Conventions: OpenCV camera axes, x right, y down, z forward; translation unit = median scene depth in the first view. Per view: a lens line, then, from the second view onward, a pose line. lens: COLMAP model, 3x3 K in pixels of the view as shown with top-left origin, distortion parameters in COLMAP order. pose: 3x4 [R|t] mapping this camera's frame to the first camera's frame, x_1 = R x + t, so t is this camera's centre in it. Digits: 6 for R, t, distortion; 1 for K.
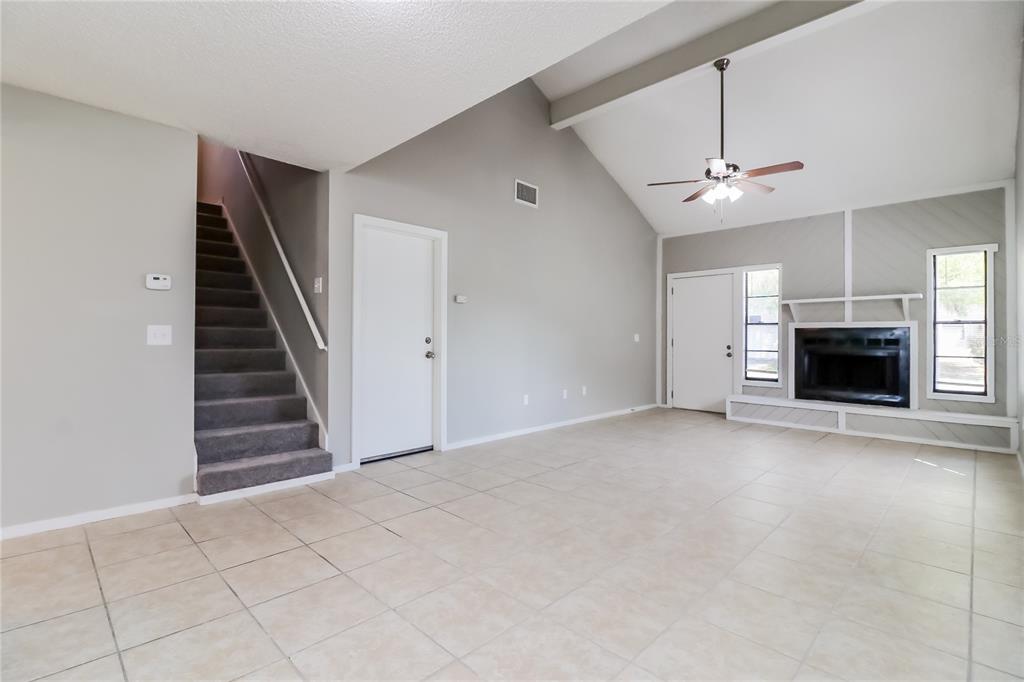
lens RADIAL K [[476.8, 0, 507.2], [0, 476.8, 337.4], [0, 0, 1]] dist [-0.013268, -0.000444]
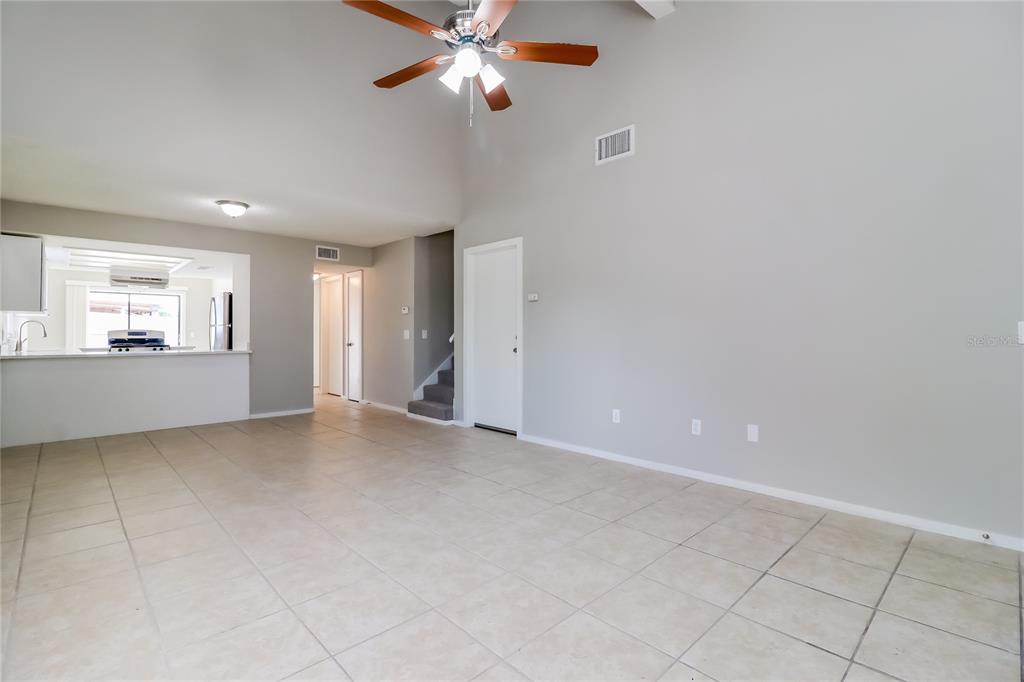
lens RADIAL K [[476.8, 0, 506.9], [0, 476.8, 339.9], [0, 0, 1]] dist [-0.013268, -0.000444]
pose [[-0.032551, 0.005890, -0.999453, 1.532626], [0.001227, 0.999982, 0.005854, 0.007782], [0.999469, -0.001035, -0.032557, 1.618812]]
